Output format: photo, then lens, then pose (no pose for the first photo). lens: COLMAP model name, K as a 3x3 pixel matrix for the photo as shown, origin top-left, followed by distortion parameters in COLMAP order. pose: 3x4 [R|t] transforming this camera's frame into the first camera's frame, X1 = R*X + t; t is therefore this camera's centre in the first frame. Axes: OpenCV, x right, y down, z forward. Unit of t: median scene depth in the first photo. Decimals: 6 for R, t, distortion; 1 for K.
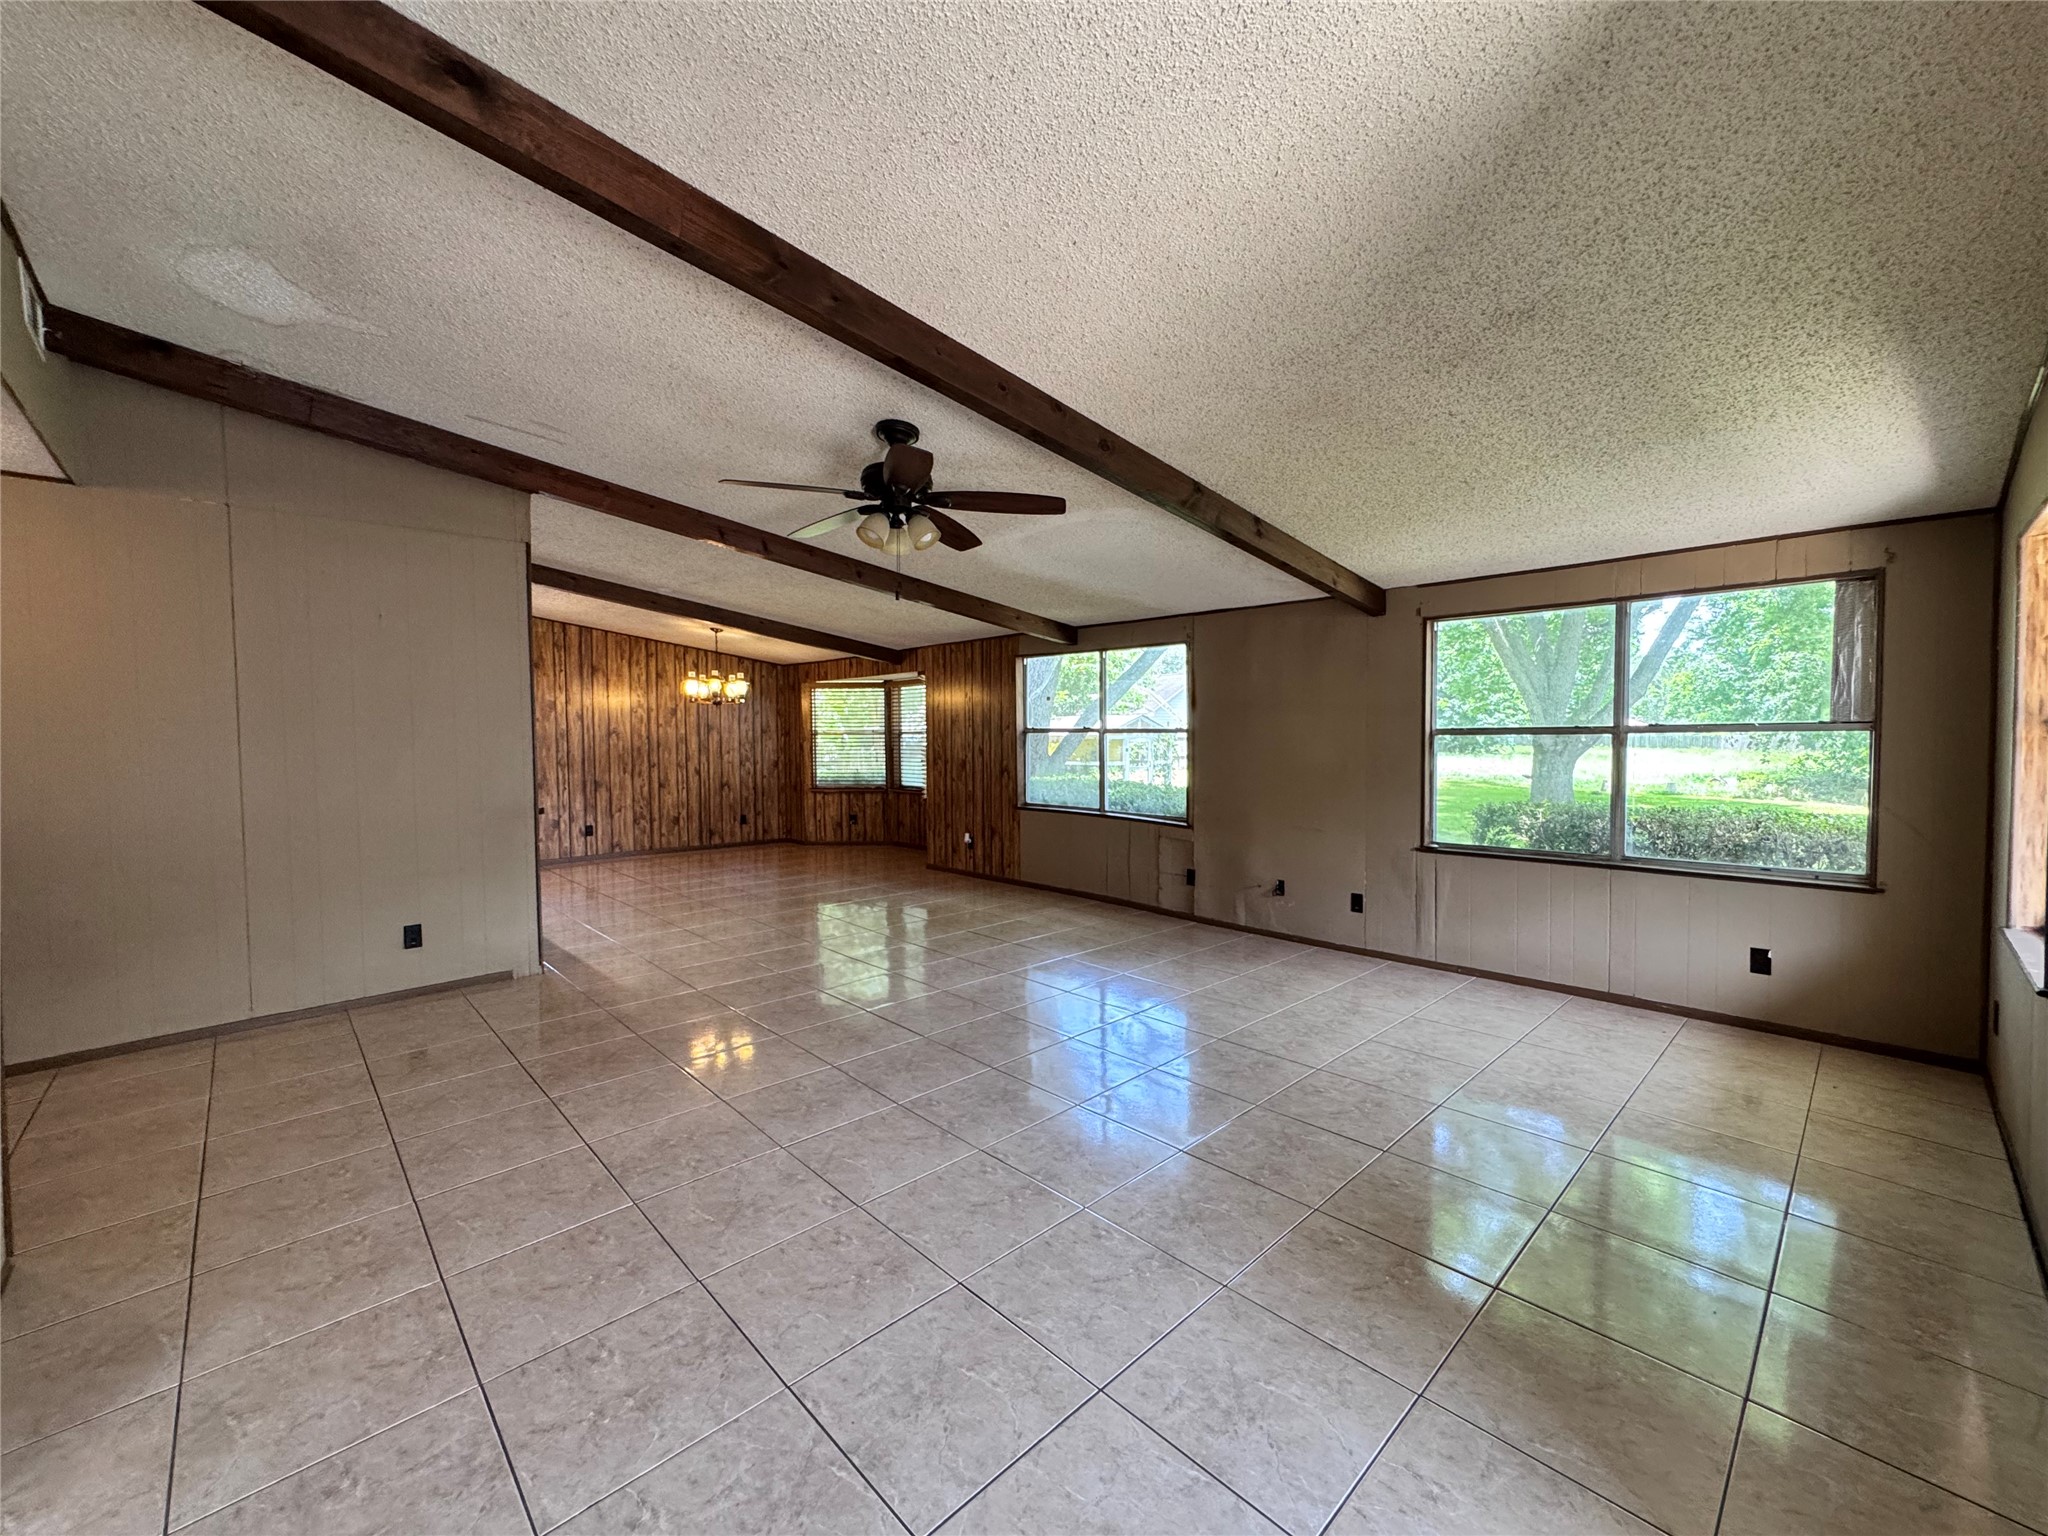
lens RADIAL K [[820.5, 0, 1022.4], [0, 820.5, 765.1], [0, 0, 1]] dist [-0.005453, 0.001289]
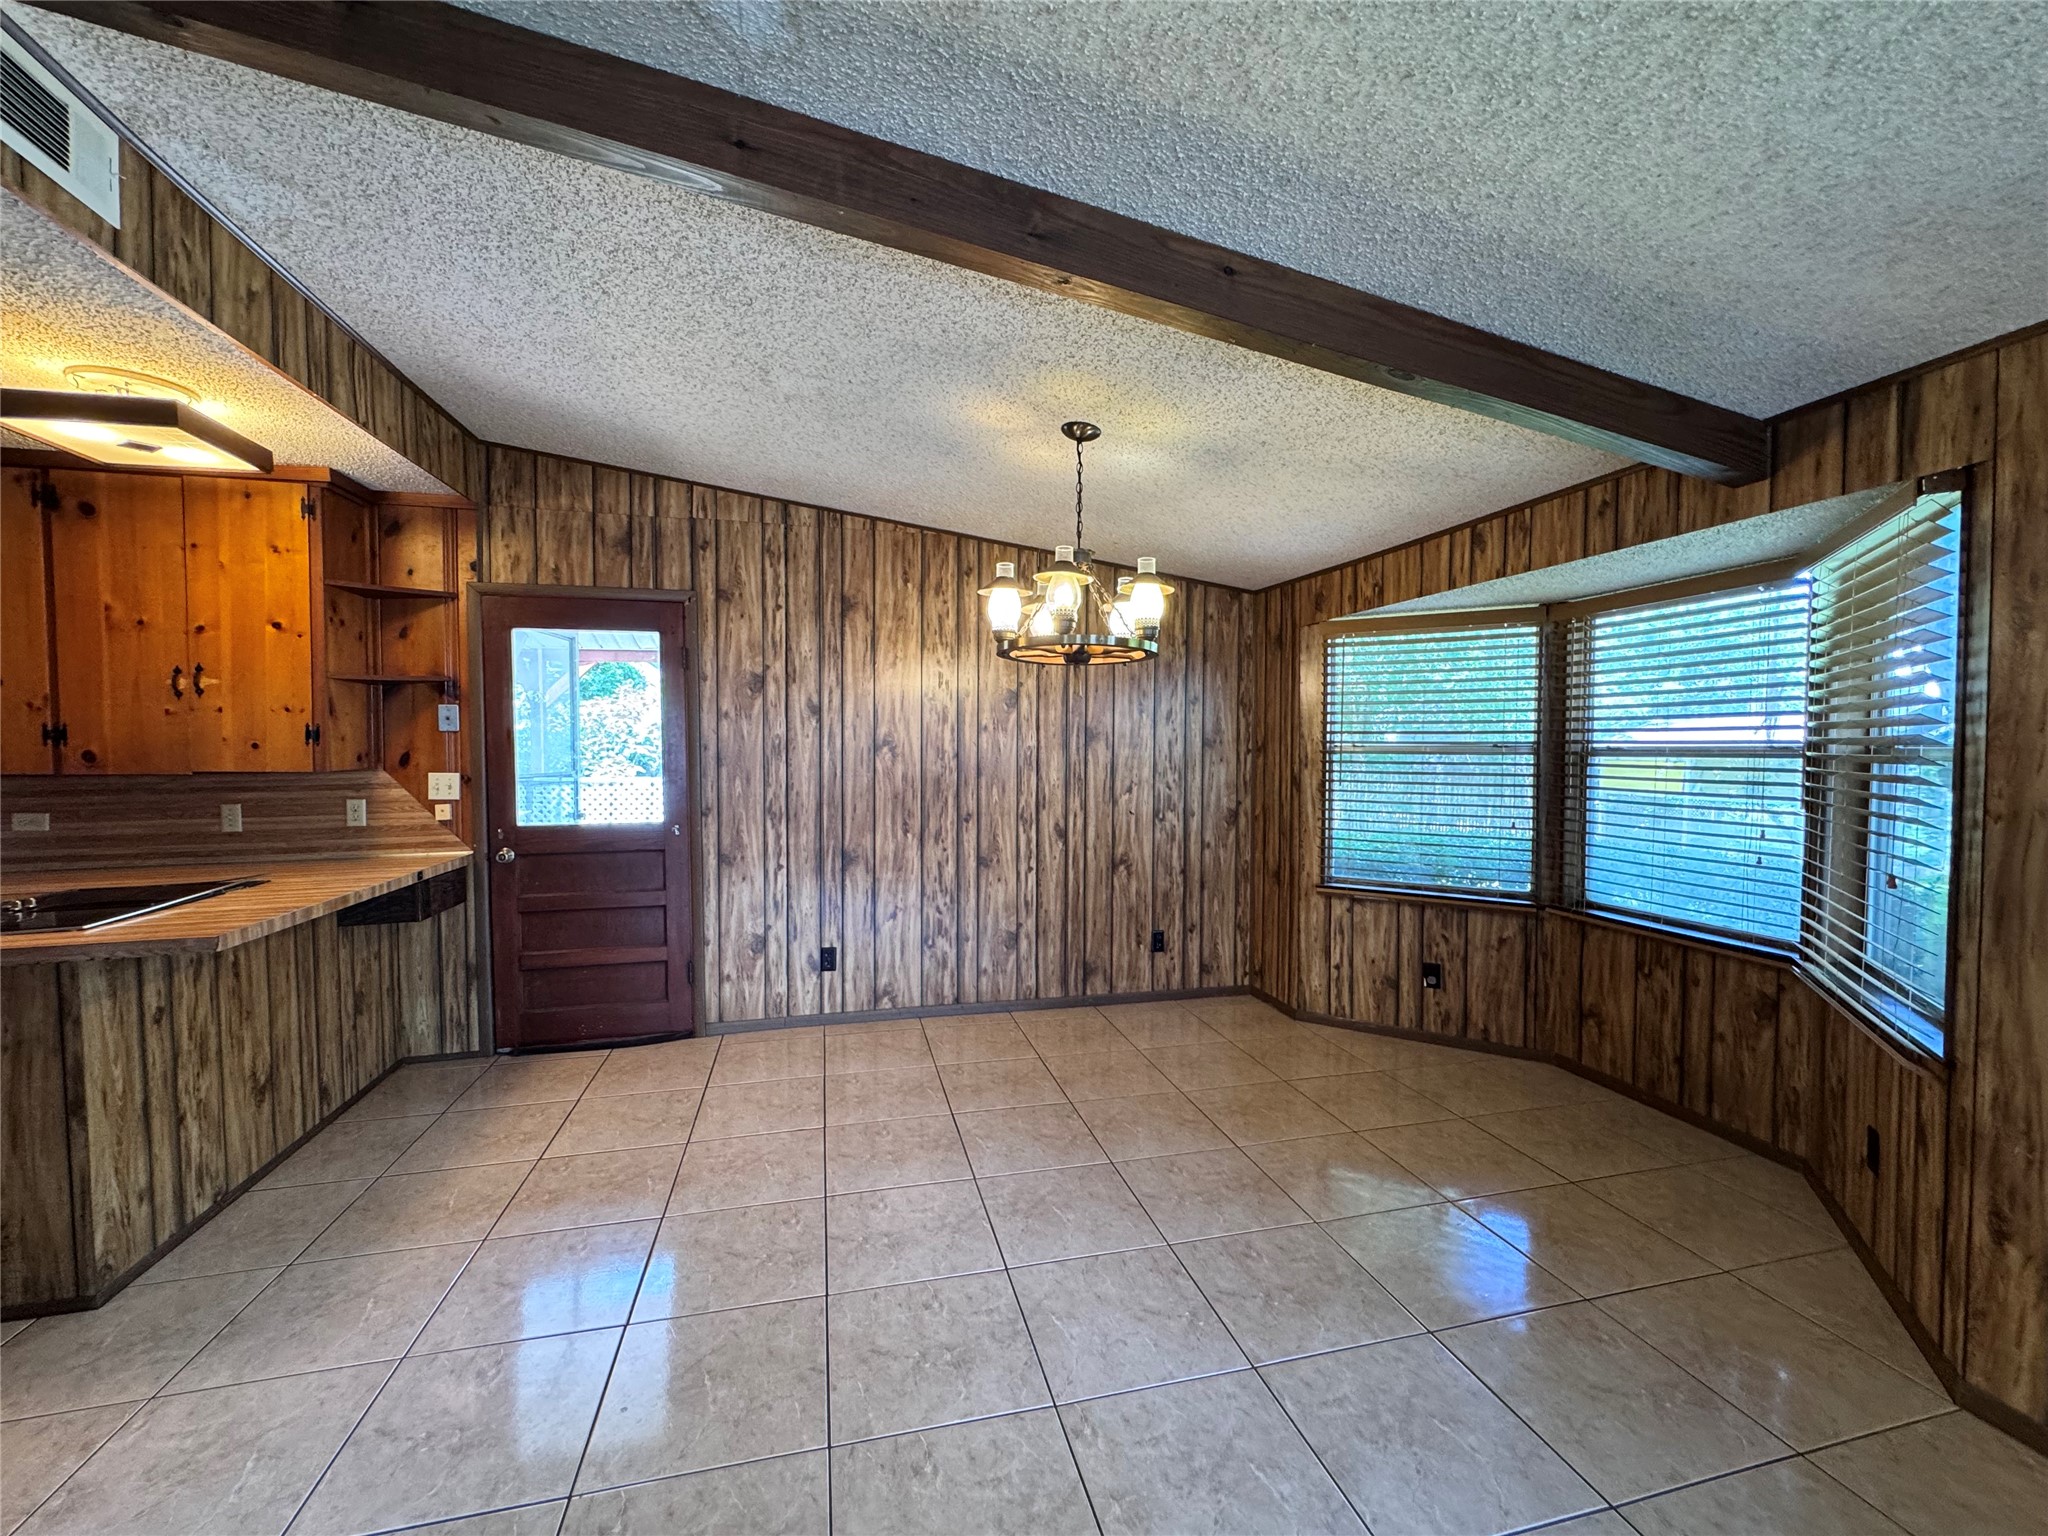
lens RADIAL K [[820.5, 0, 1017.6], [0, 820.5, 768.4], [0, 0, 1]] dist [-0.005453, 0.001289]
pose [[0.867757, 0.023646, -0.496426, -0.189626], [-0.026983, 0.999636, 0.000449, -0.025641], [0.496256, 0.013006, 0.868079, 0.581167]]
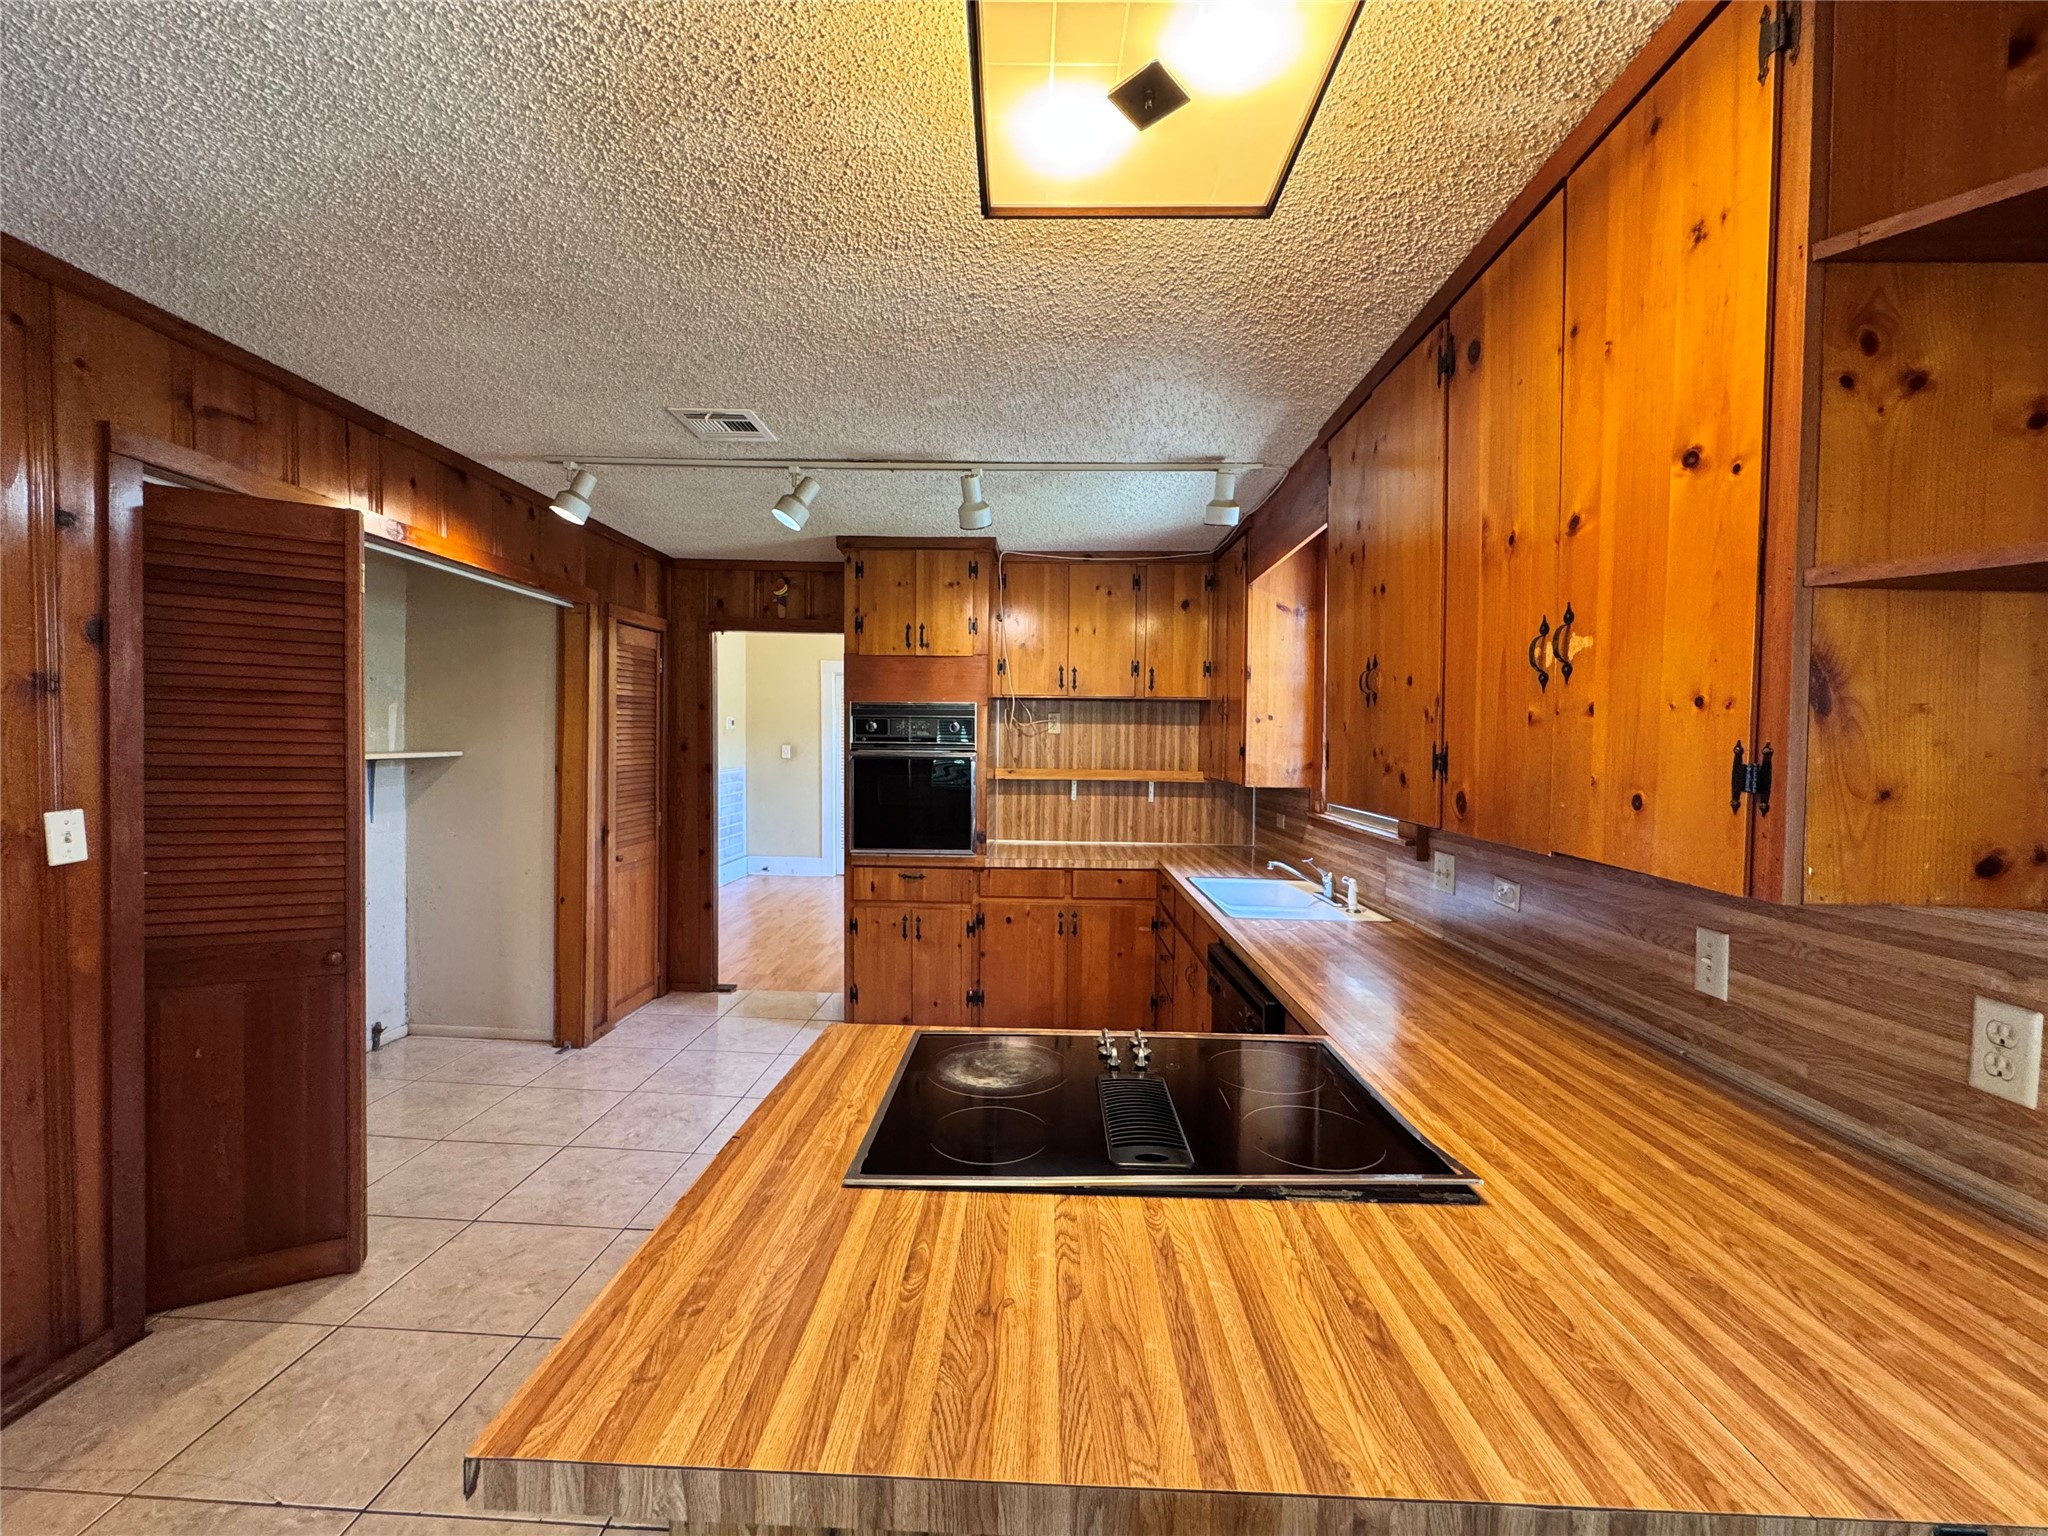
lens RADIAL K [[820.5, 0, 1025.3], [0, 820.5, 769.0], [0, 0, 1]] dist [-0.005453, 0.001289]
pose [[-0.716545, 0.023350, -0.697150, -0.453612], [-0.035218, 0.996954, 0.069590, -0.036171], [0.696651, 0.074416, -0.713540, 0.730094]]
